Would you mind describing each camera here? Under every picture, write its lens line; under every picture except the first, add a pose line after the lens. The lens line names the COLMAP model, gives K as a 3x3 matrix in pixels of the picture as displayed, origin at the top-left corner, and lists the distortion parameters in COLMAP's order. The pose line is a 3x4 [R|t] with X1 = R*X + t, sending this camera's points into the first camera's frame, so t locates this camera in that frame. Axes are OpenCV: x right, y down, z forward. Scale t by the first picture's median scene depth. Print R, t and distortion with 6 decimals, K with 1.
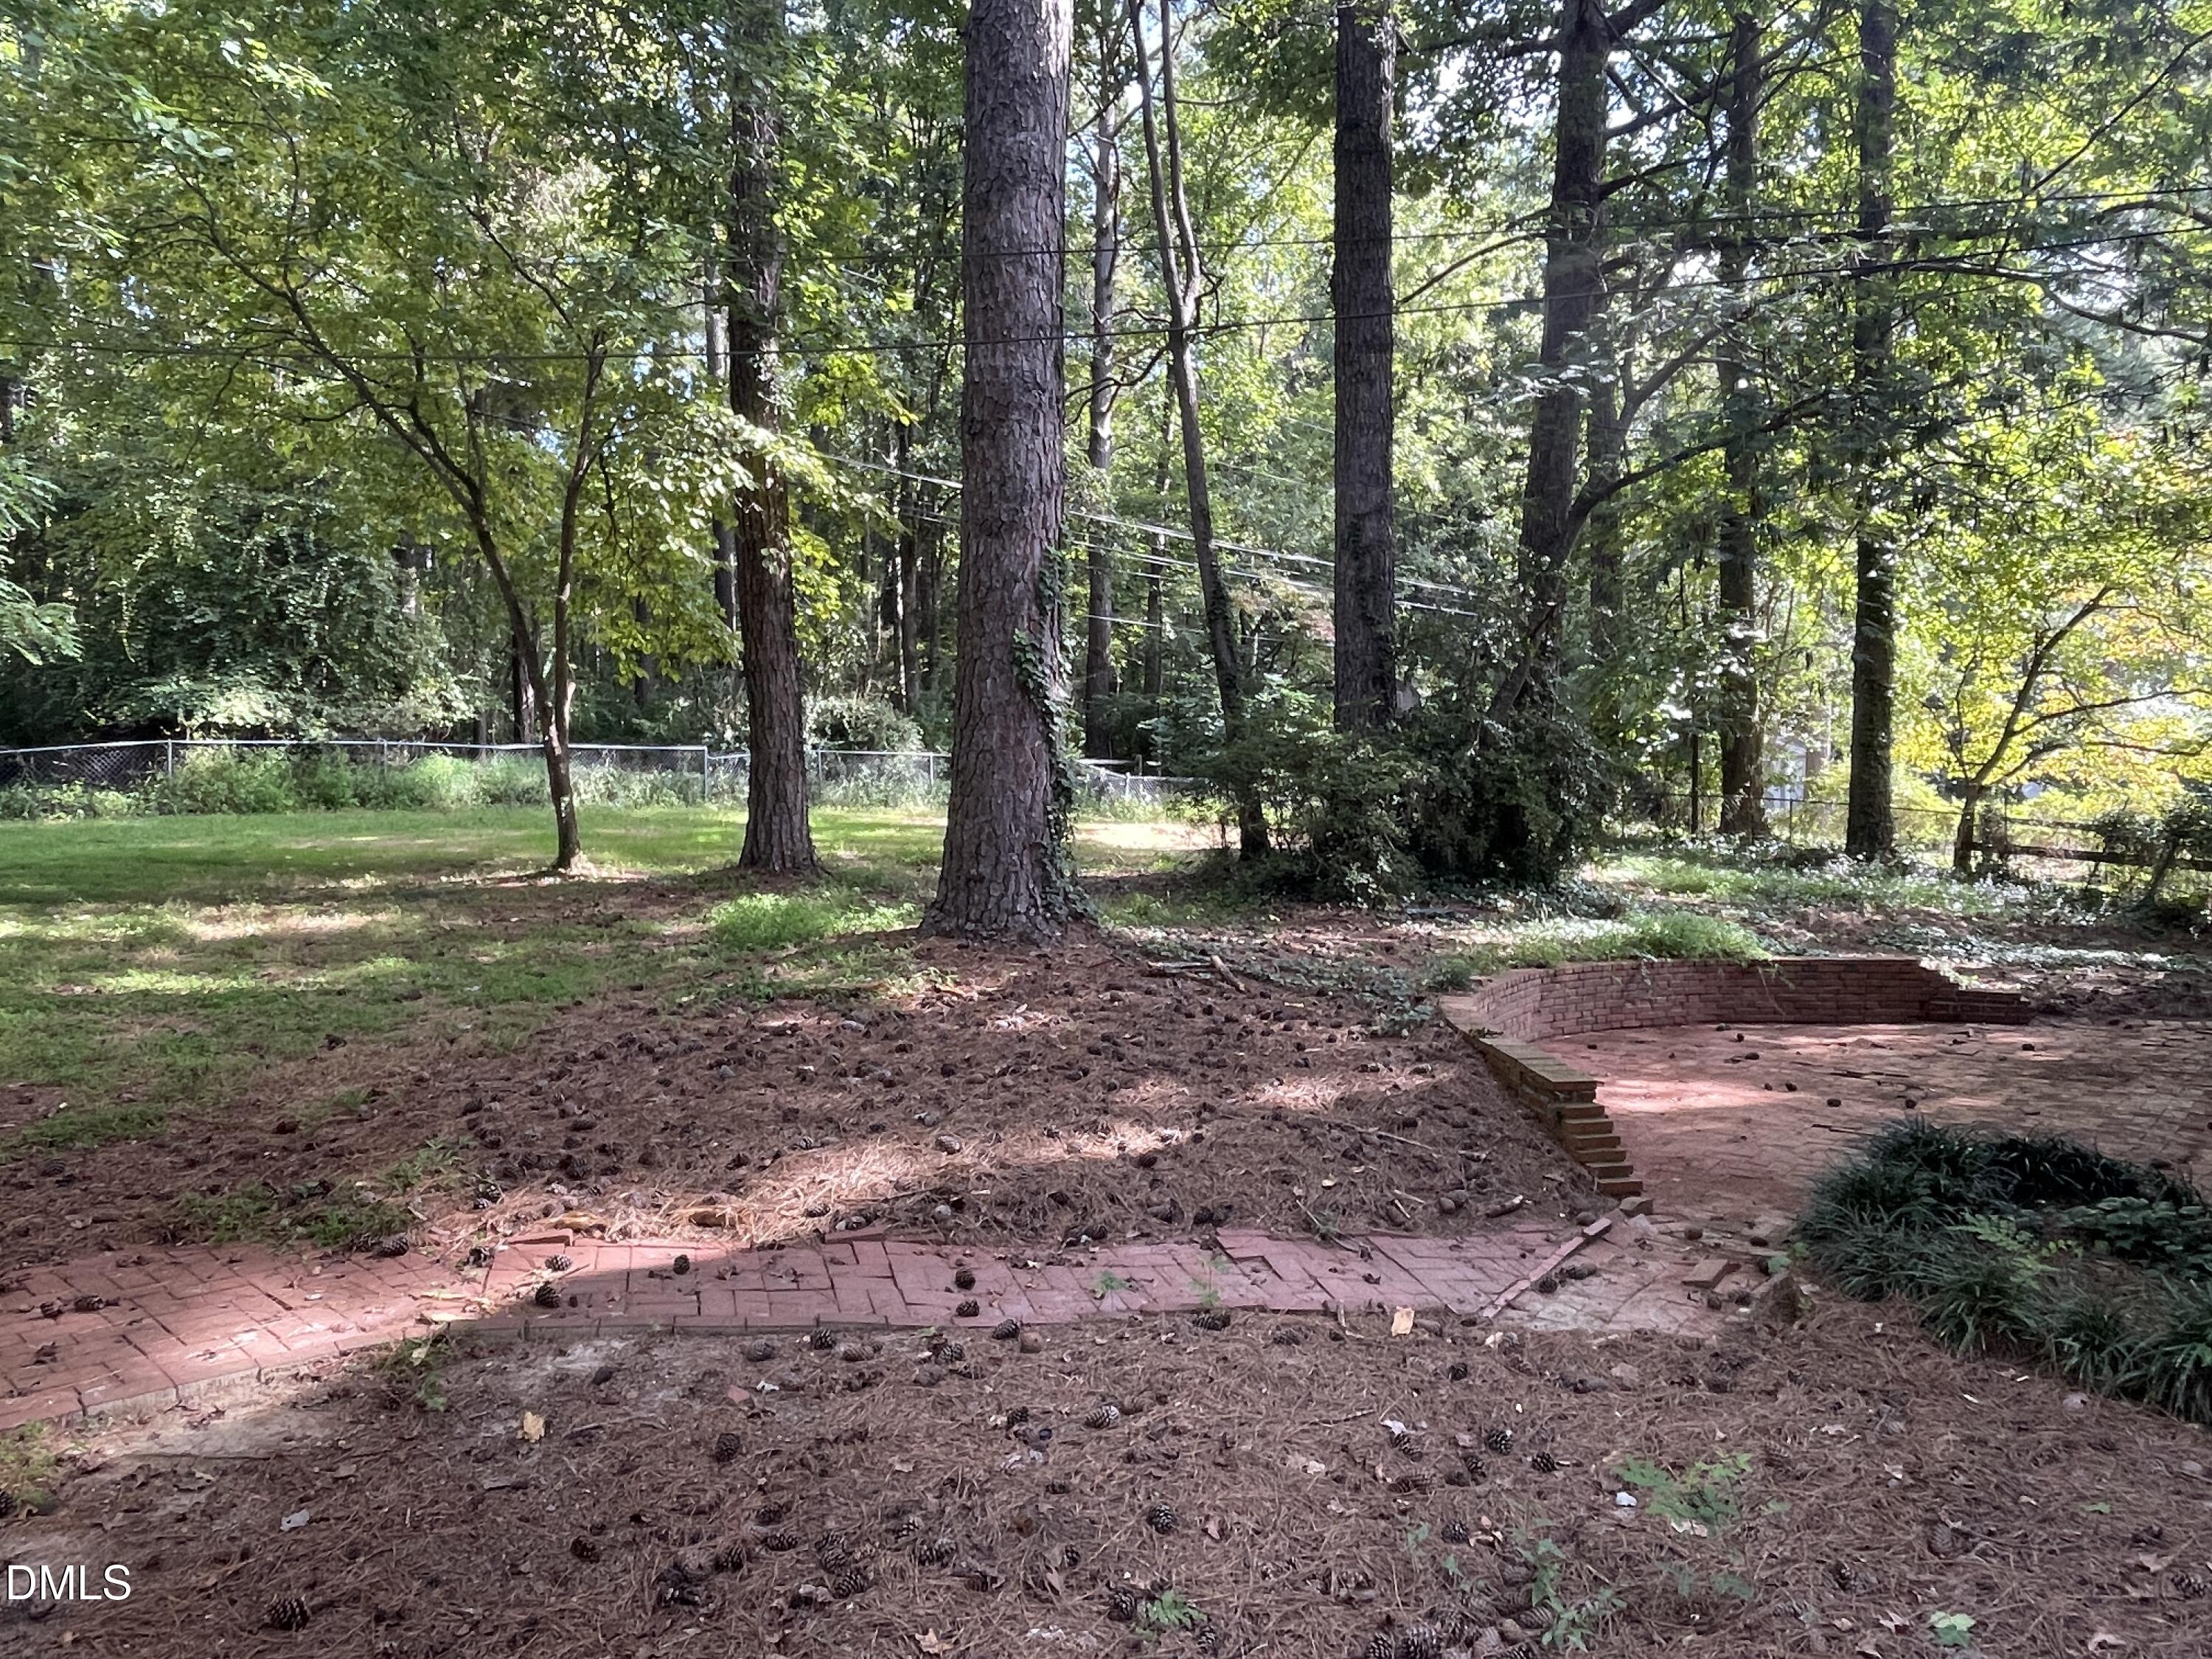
lens RADIAL K [[1474.3, 0, 1103.2], [0, 1474.3, 820.0], [0, 0, 1]] dist [0.001429, 0.000385]
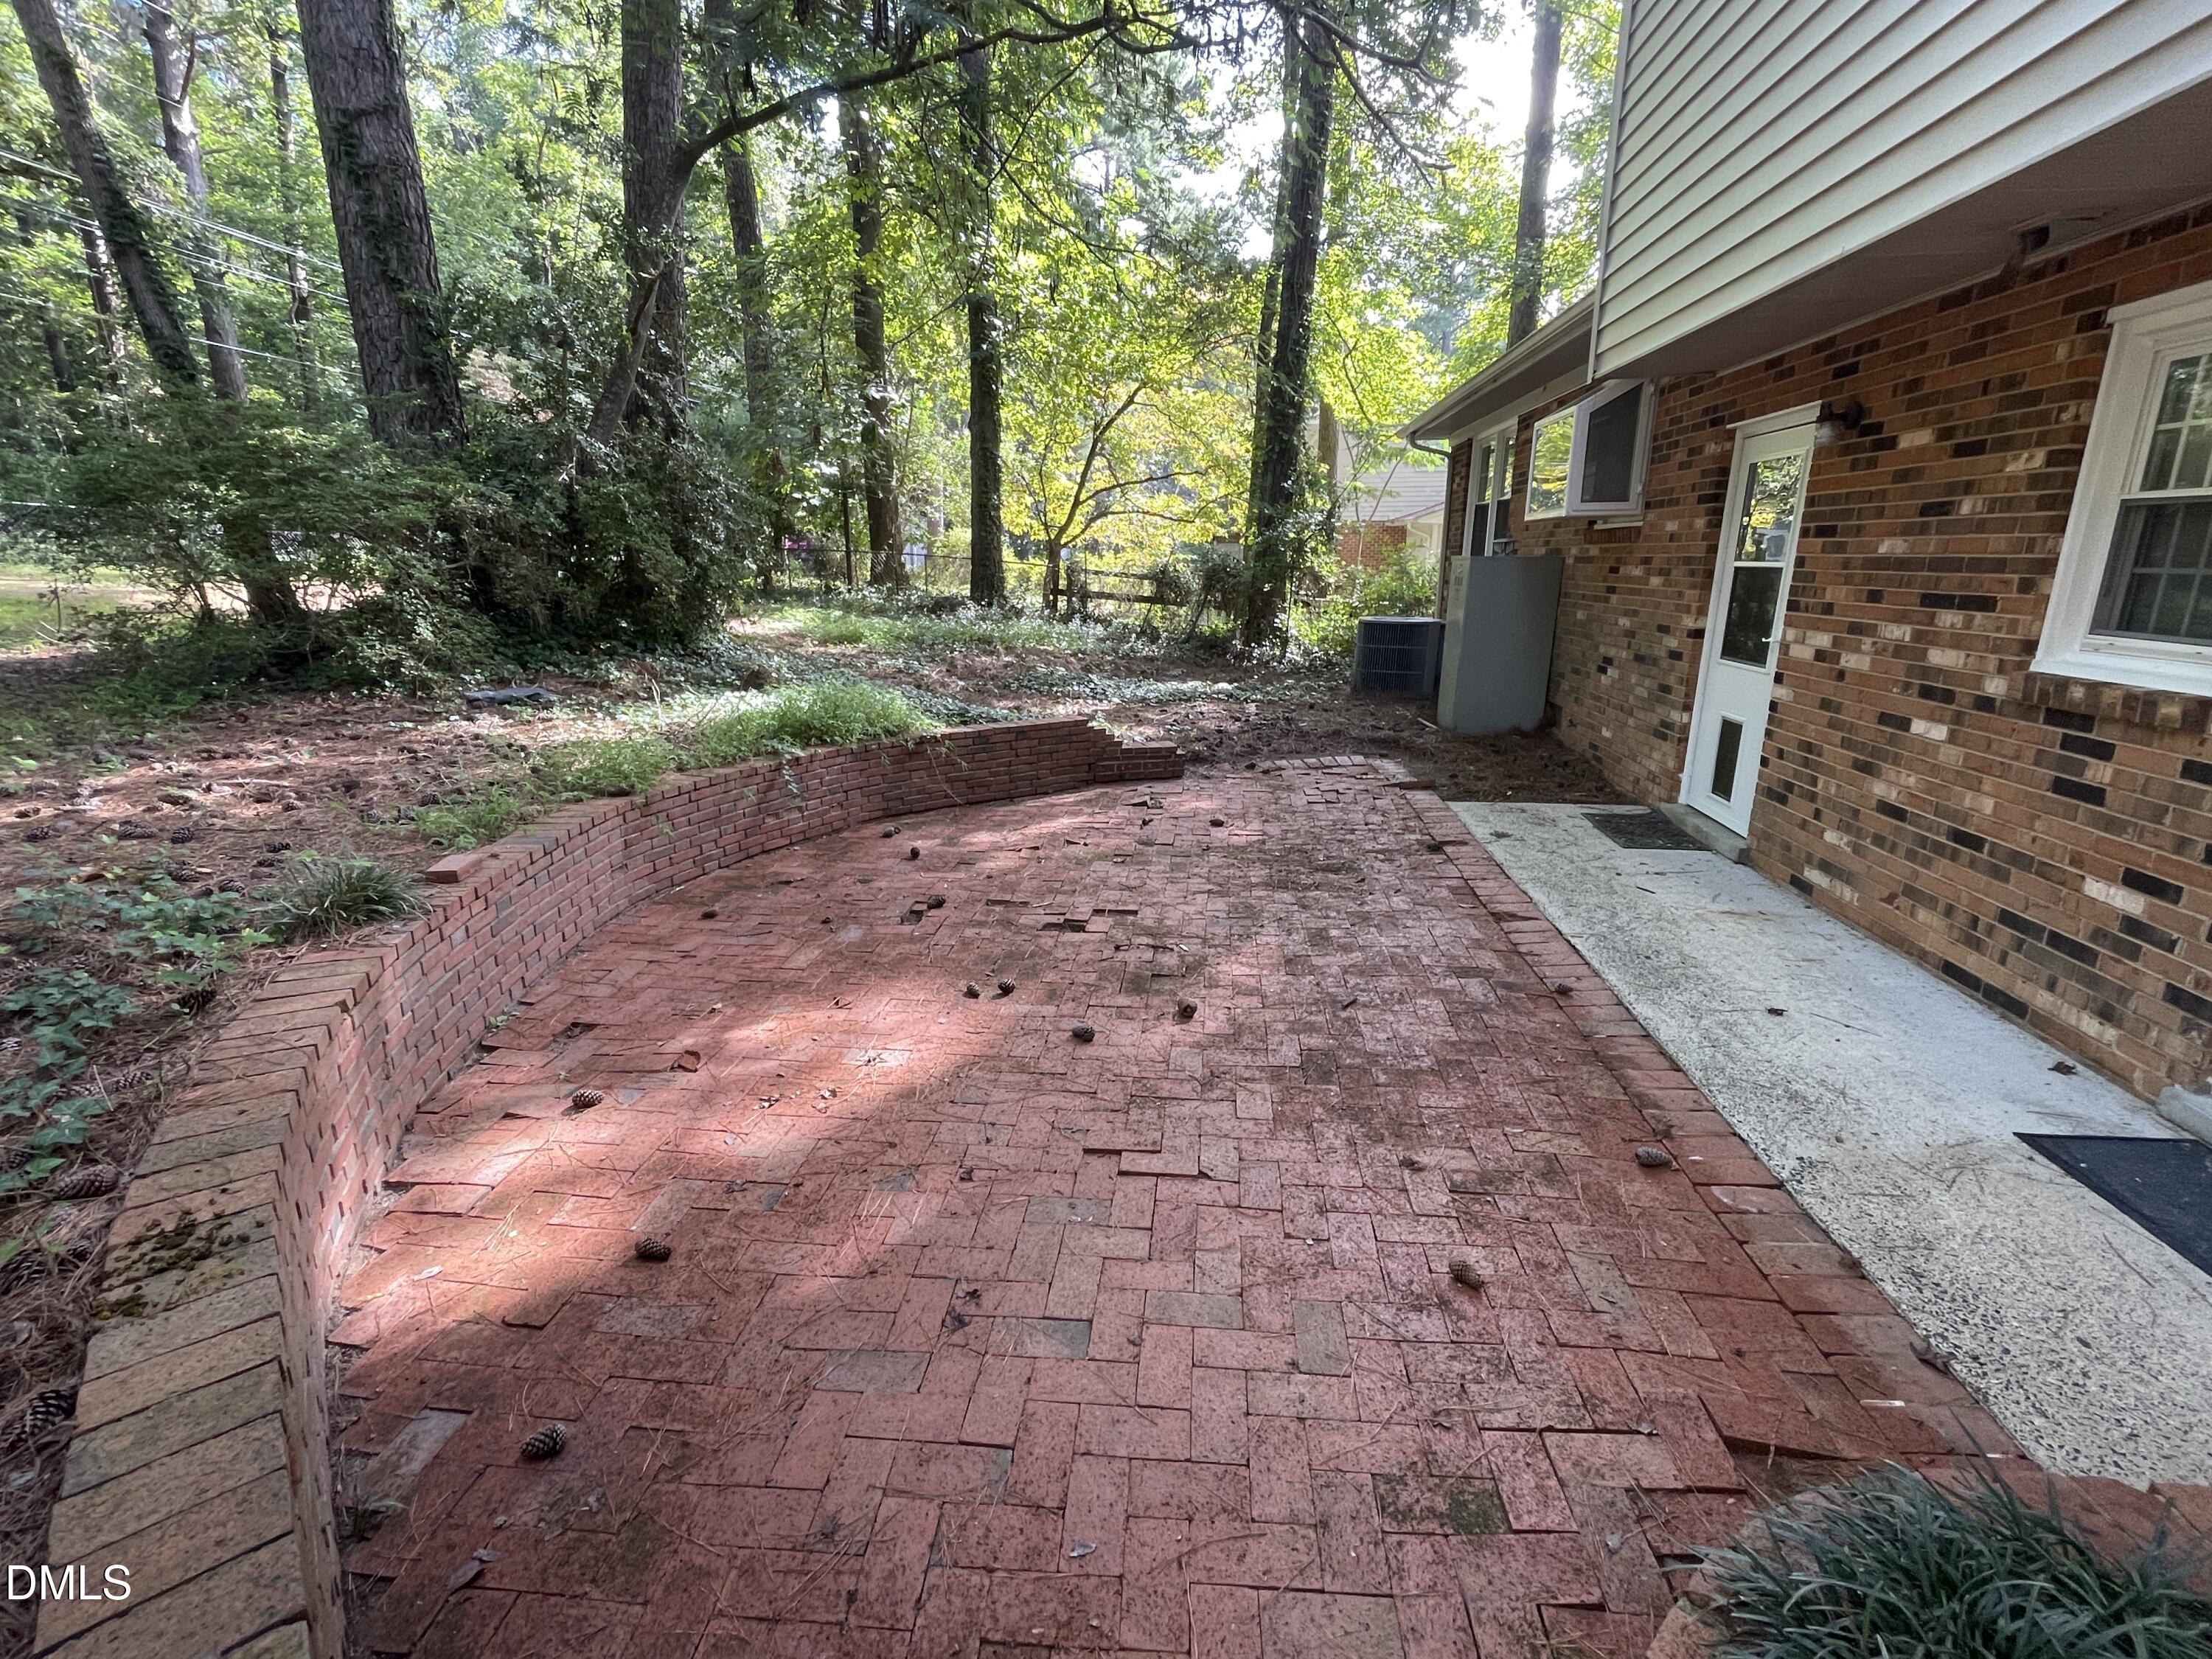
lens RADIAL K [[978.8, 0, 1098.1], [0, 978.8, 826.5], [0, 0, 1]] dist [-0.005059, -0.000146]
pose [[0.814578, -0.148101, 0.560828, 0.121207], [0.006114, 0.968994, 0.247008, 0.005174], [-0.580022, -0.197779, 0.790227, 0.292070]]
